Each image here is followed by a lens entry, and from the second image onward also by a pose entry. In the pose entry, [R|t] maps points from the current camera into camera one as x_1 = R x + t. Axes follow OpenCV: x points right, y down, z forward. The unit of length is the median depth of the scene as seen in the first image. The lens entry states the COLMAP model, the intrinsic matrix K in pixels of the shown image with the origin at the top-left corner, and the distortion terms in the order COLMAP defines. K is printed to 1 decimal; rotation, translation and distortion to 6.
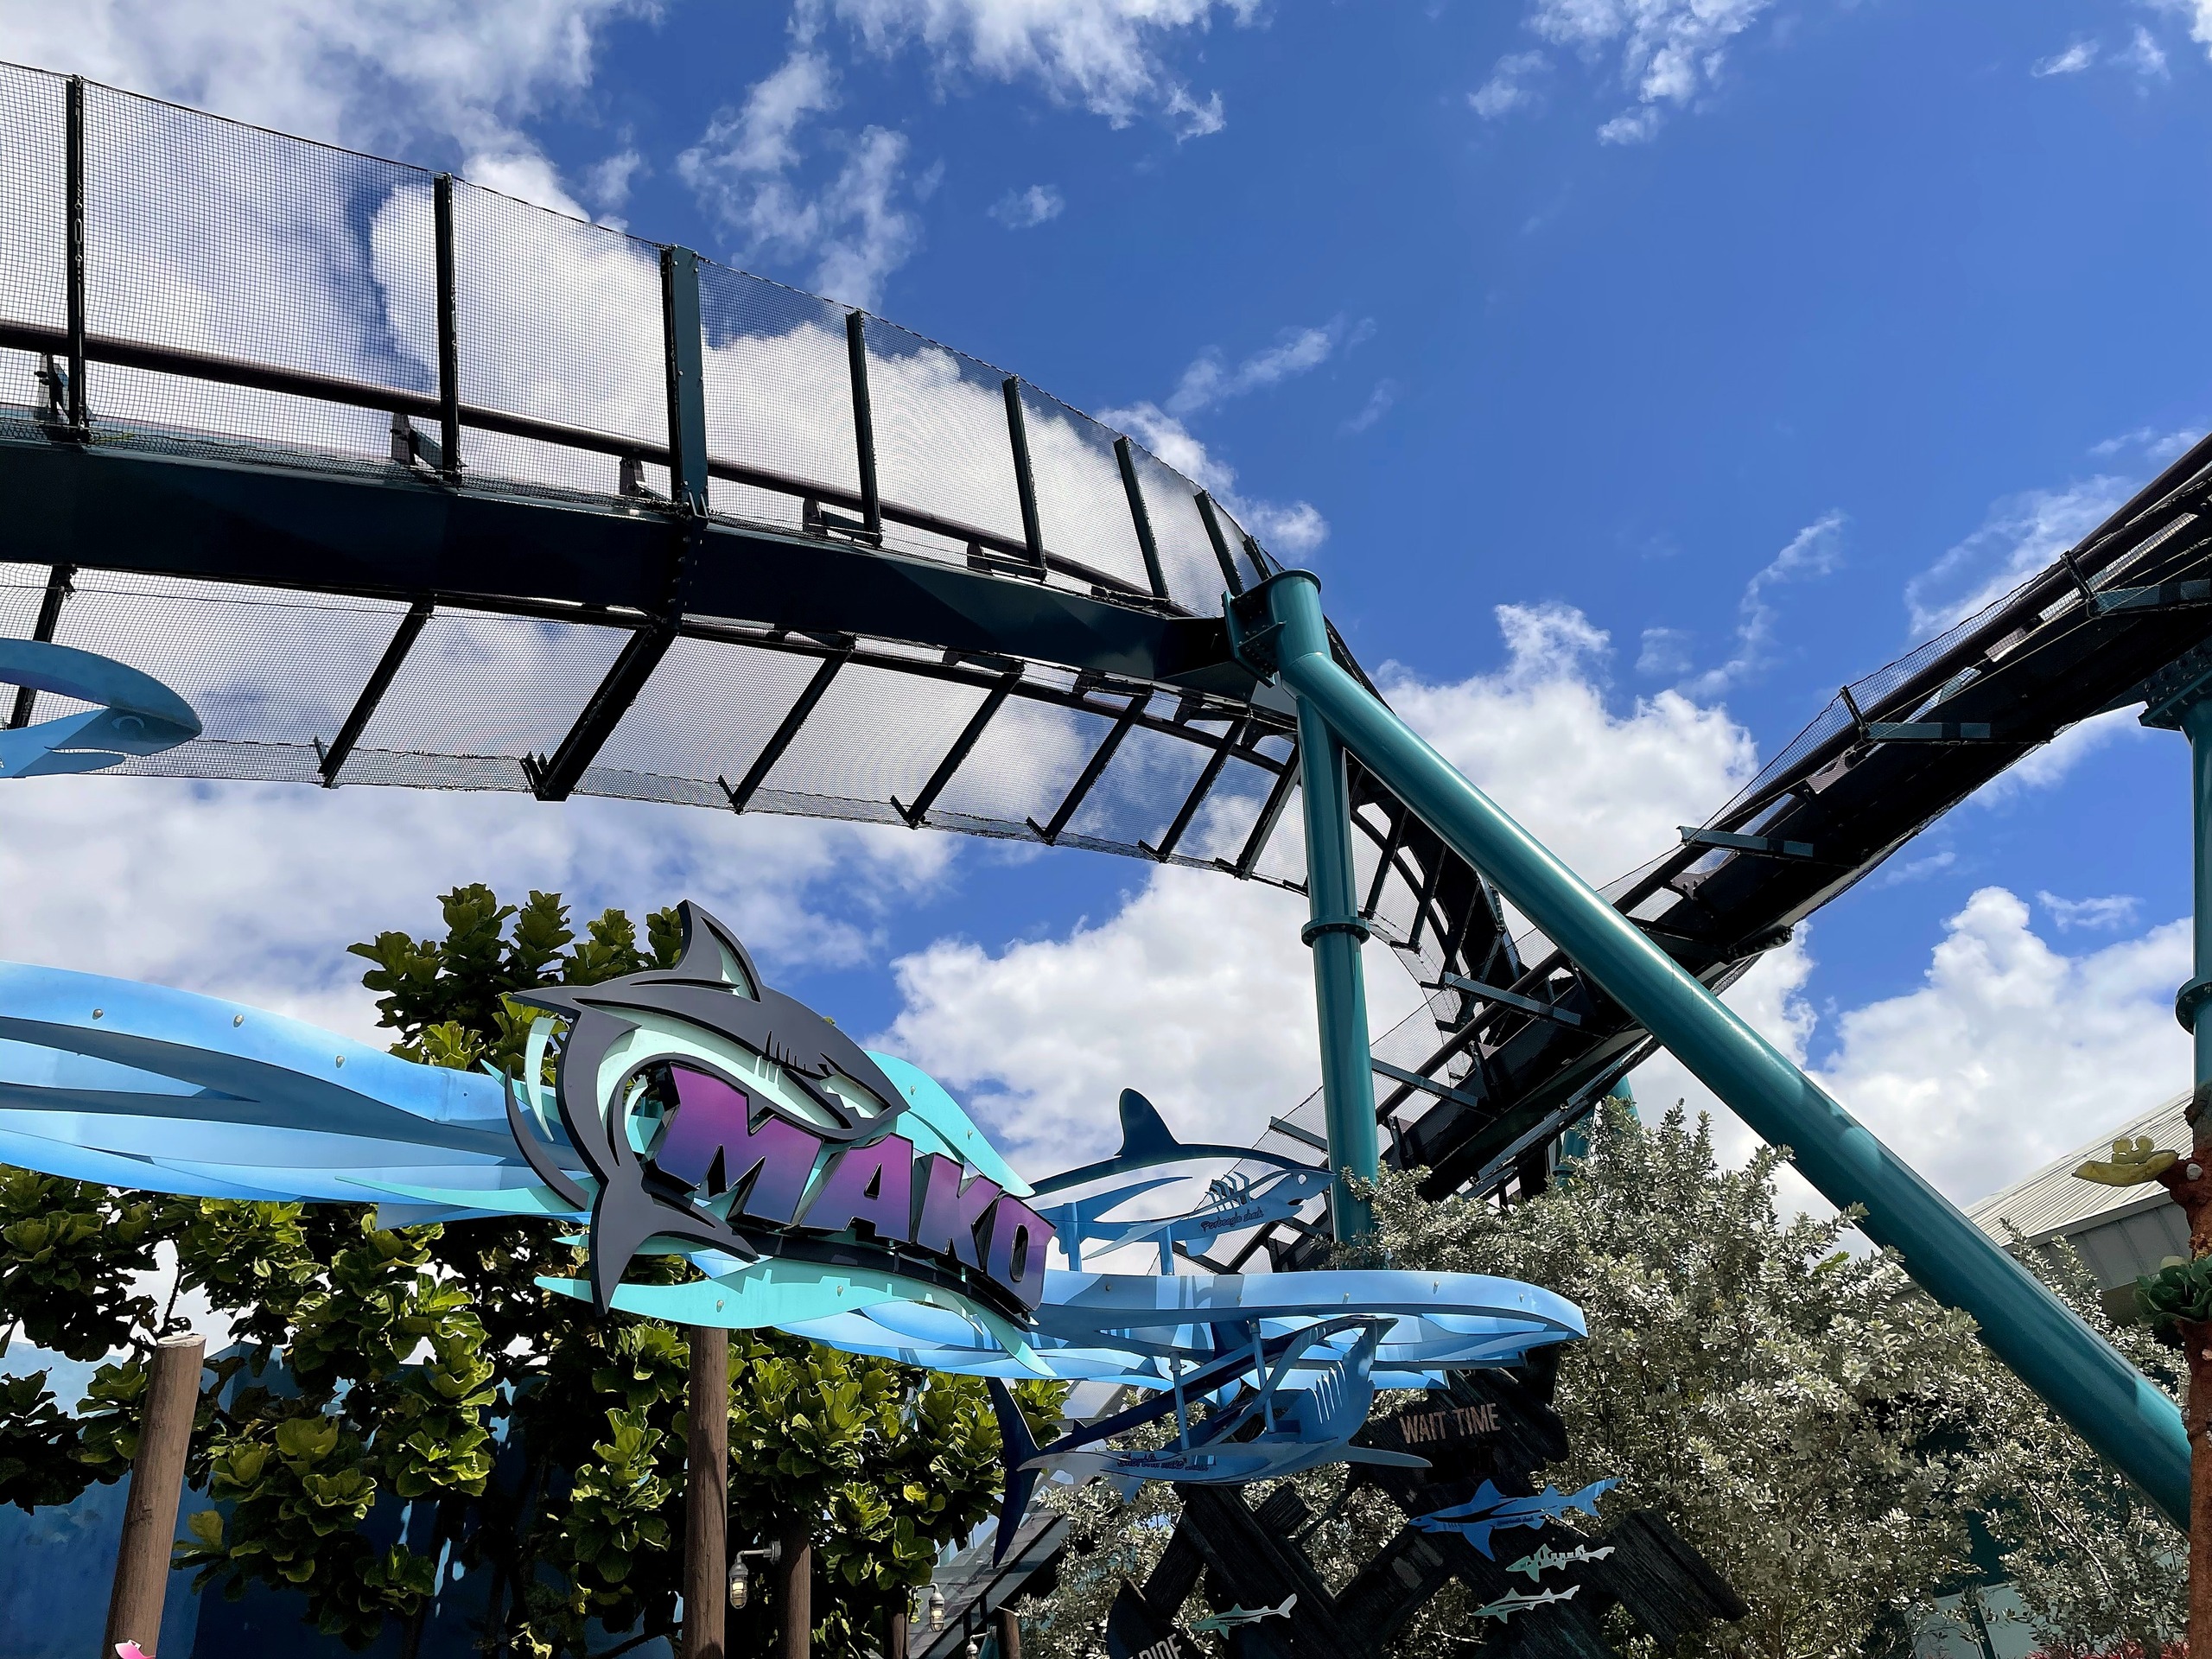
lens RADIAL K [[1683.9, 0, 1106.0], [0, 1683.9, 829.5], [0, 0, 1]] dist [0.074965, -0.088189]
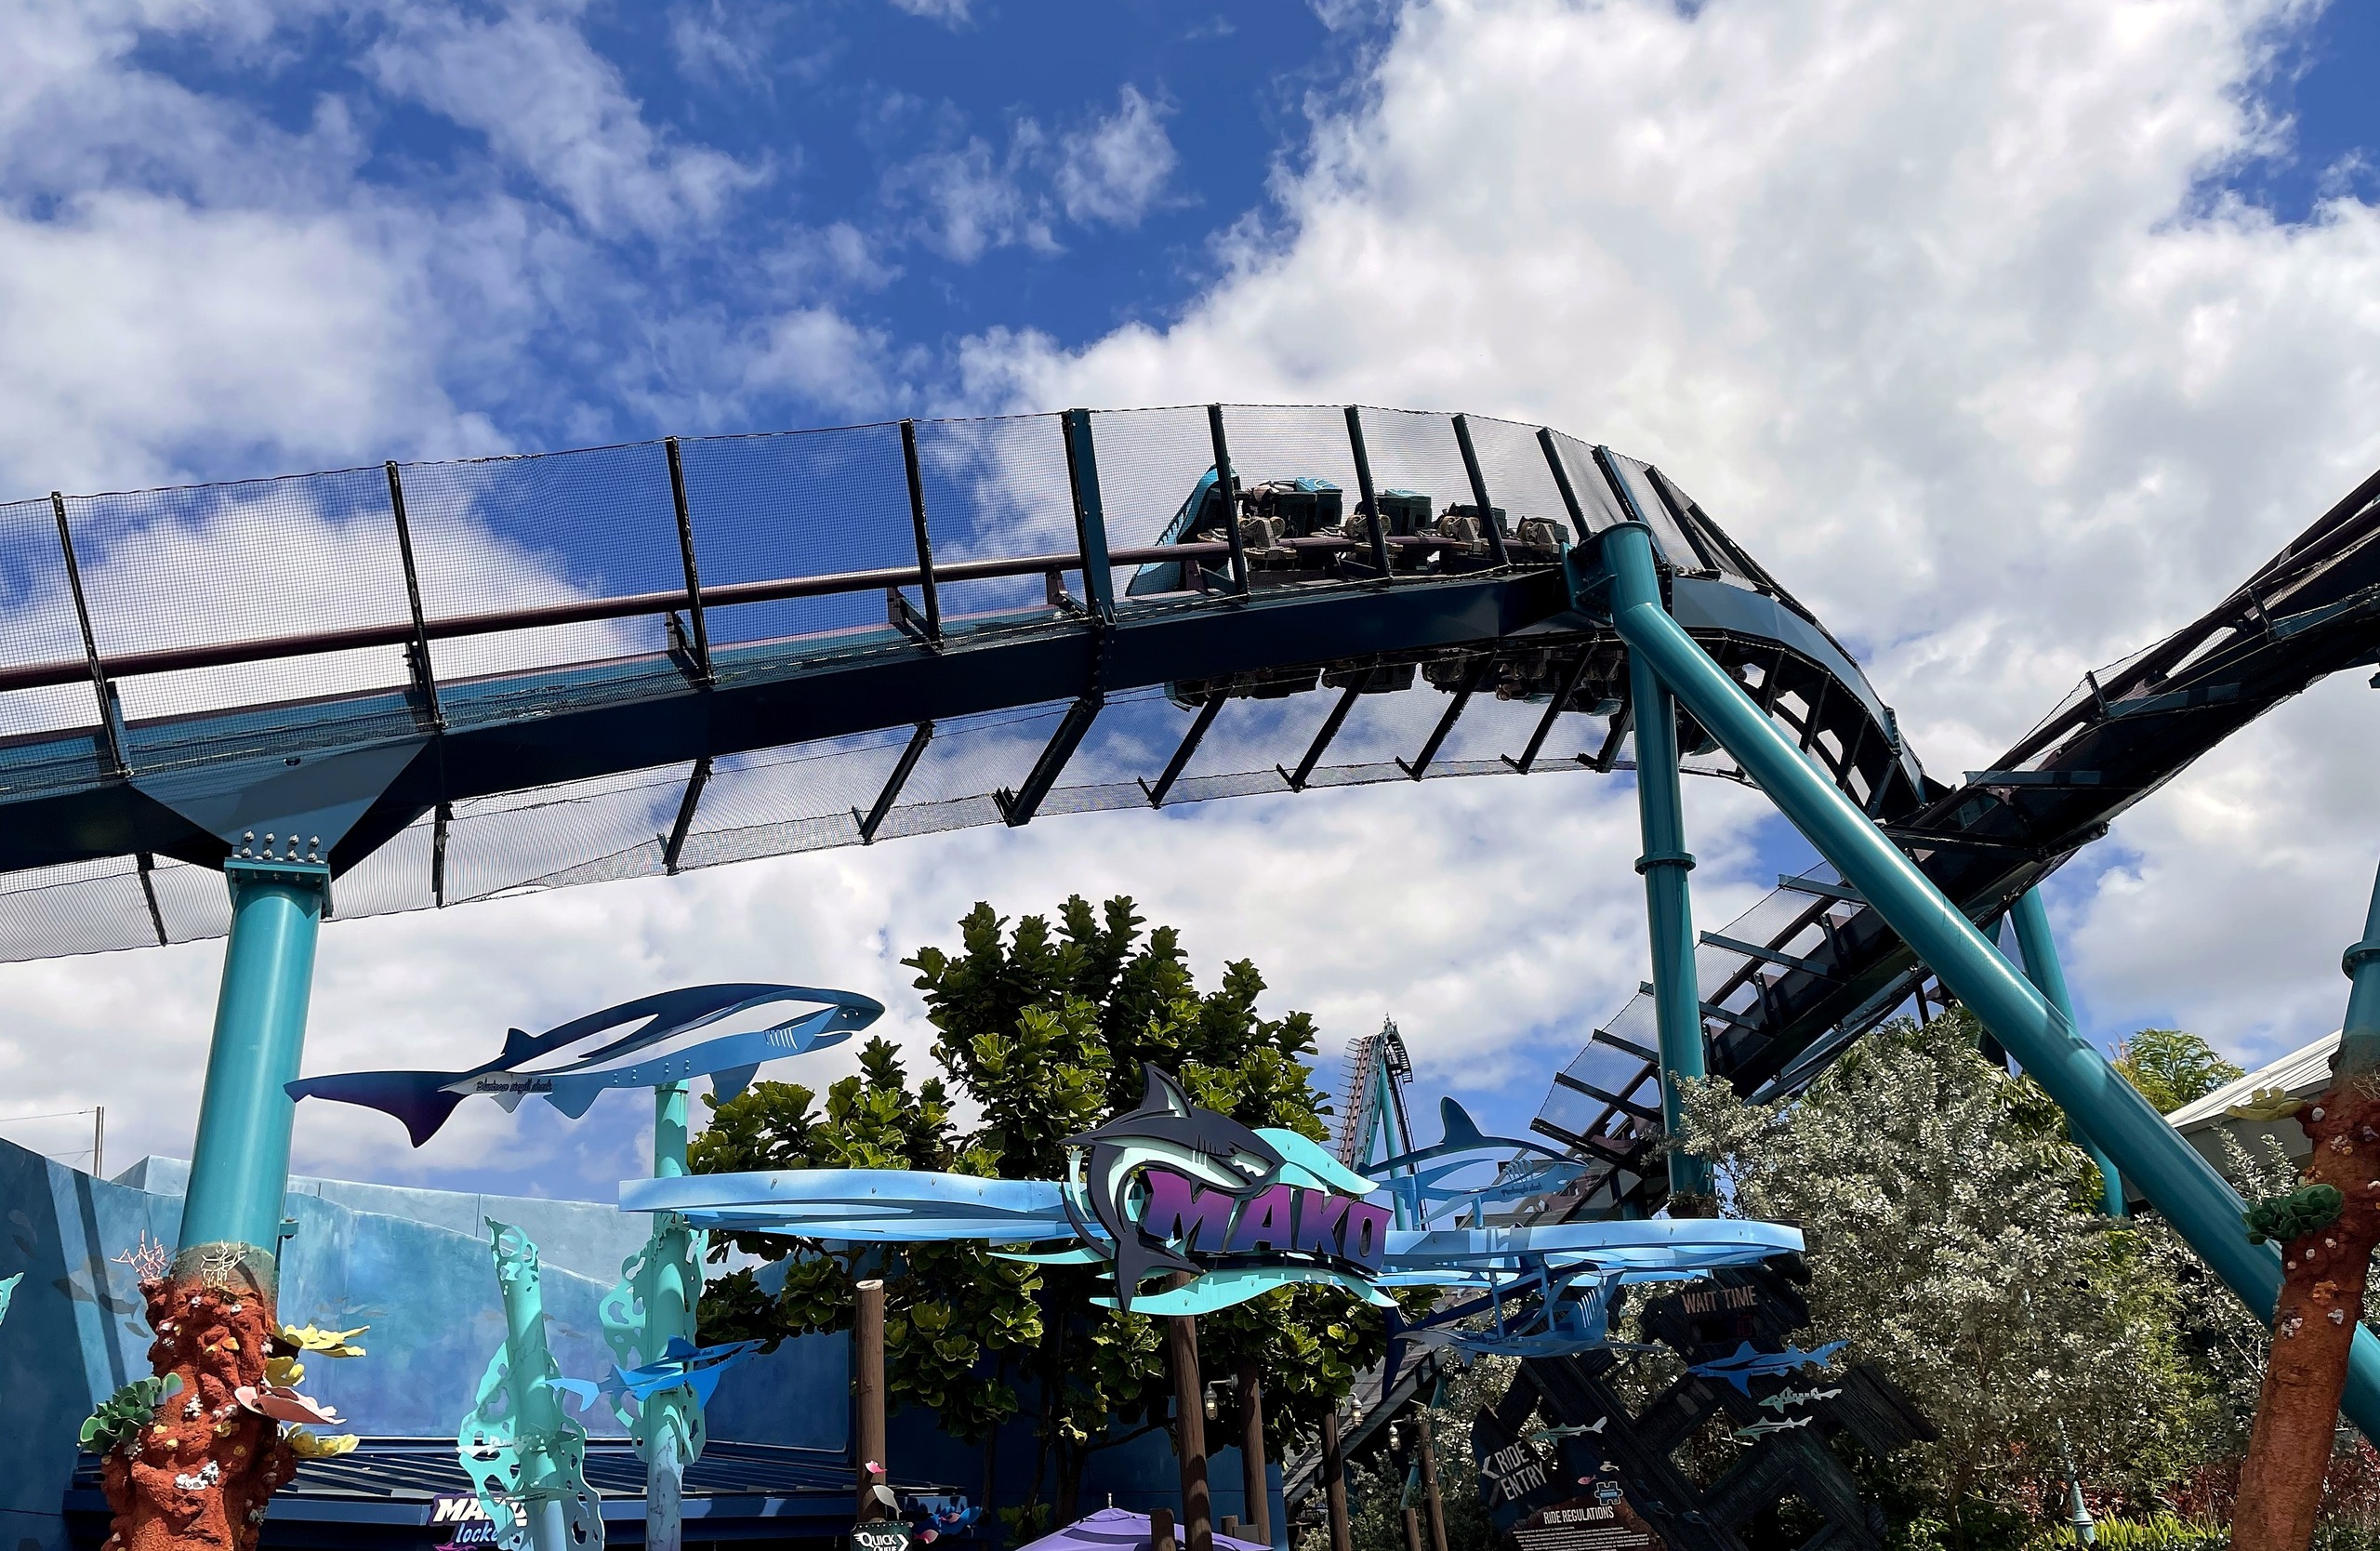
lens RADIAL K [[1823.8, 0, 1160.4], [0, 1823.8, 847.6], [0, 0, 1]] dist [0.092775, -0.114464]
pose [[0.974150, -0.058478, -0.218201, 0.113184], [0.094856, 0.982522, 0.160166, -0.286769], [0.205022, -0.176723, 0.962671, -0.448291]]
